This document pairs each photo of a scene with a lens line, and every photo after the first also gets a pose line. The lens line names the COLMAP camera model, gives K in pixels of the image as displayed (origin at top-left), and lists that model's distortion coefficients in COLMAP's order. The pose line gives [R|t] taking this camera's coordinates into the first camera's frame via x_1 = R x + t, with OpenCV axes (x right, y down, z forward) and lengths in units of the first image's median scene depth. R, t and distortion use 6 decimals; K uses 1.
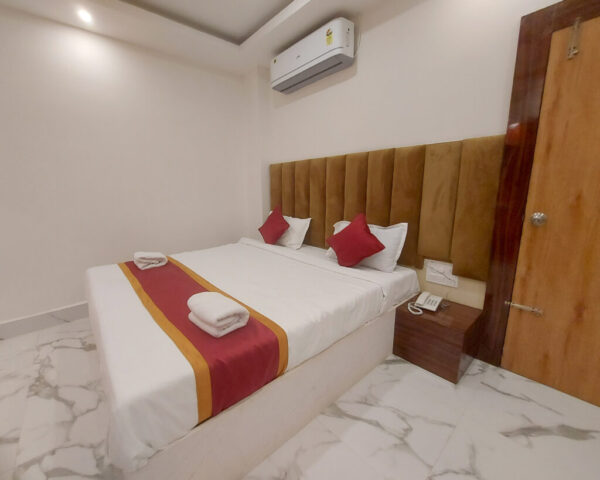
lens RADIAL K [[251.5, 0, 280.7], [0, 251.5, 240.1], [0, 0, 1]] dist [-0.018773, 0.000674]
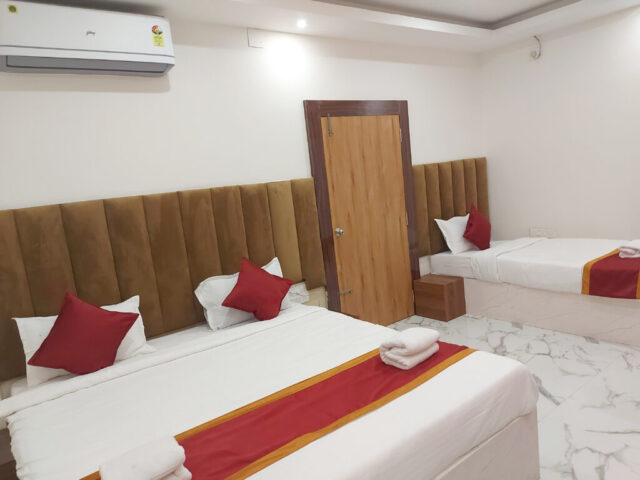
lens RADIAL K [[464.5, 0, 323.4], [0, 464.5, 241.8], [0, 0, 1]] dist [0.052647, -0.040653]
pose [[0.027733, -0.130840, 0.991015, -1.299568], [0.301372, 0.946362, 0.116511, -0.279633], [-0.953103, 0.295433, 0.065677, 0.660533]]
